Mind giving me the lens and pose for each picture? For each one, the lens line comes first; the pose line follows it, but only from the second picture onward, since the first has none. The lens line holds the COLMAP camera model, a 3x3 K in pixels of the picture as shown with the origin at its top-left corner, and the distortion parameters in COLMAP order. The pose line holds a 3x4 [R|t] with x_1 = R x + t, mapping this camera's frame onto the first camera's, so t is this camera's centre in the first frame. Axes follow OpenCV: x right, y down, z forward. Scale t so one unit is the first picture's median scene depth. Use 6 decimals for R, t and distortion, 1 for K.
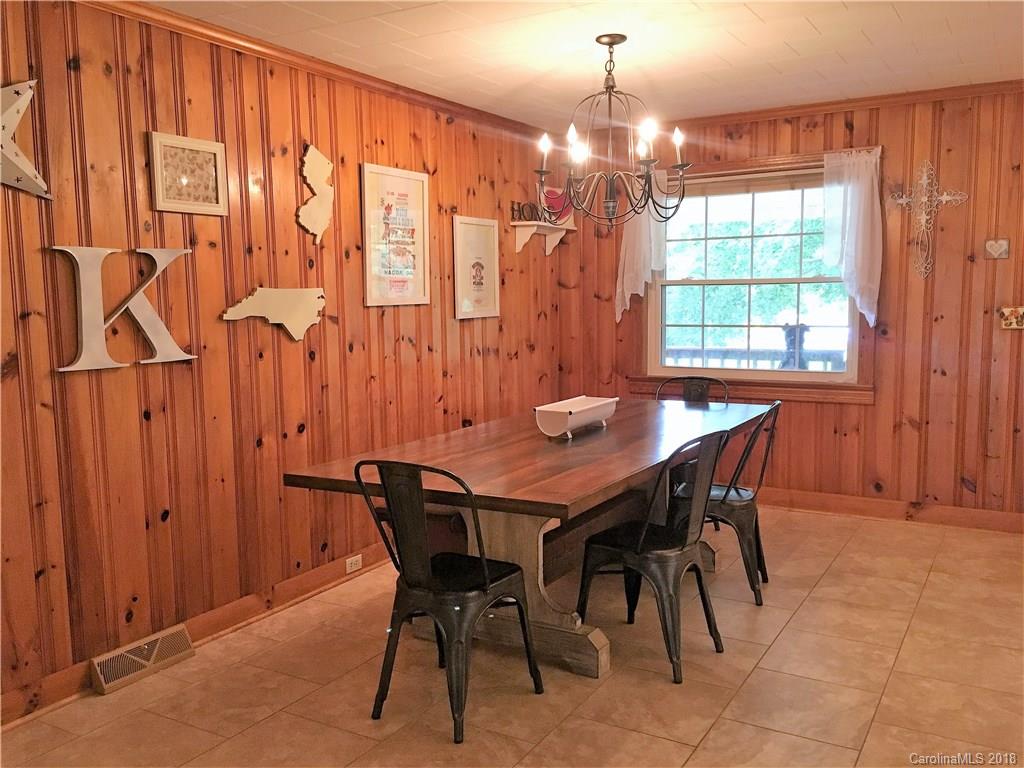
lens RADIAL K [[869.4, 0, 512.0], [0, 869.4, 384.0], [0, 0, 1]] dist [0.065087, -0.092055]
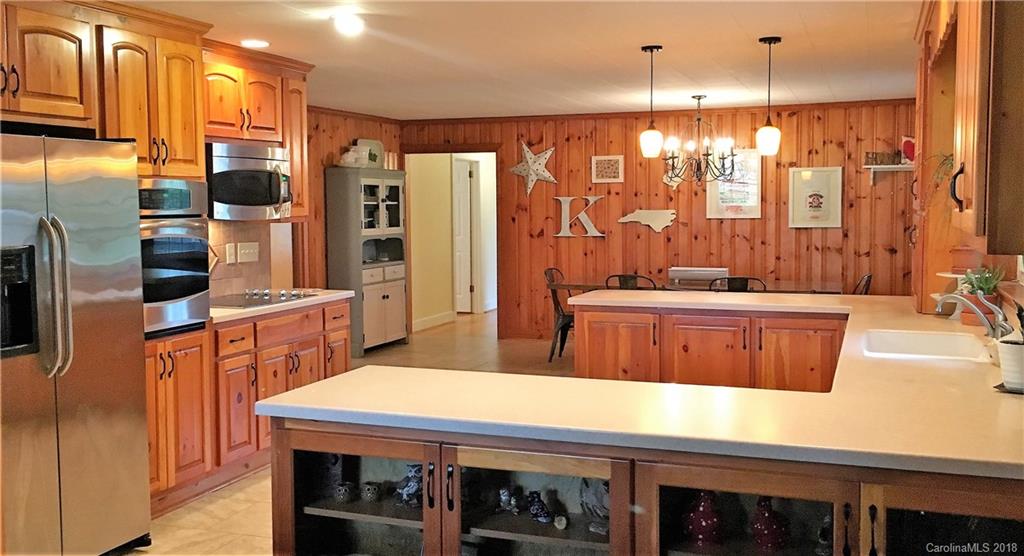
lens RADIAL K [[956.5, 0, 509.3], [0, 956.5, 264.7], [0, 0, 1]] dist [0.016966, 0.005623]
pose [[0.184446, 0.075419, -0.979945, 2.191810], [-0.099557, 0.993357, 0.057712, -0.072284], [0.977787, 0.086916, 0.190729, 0.136845]]
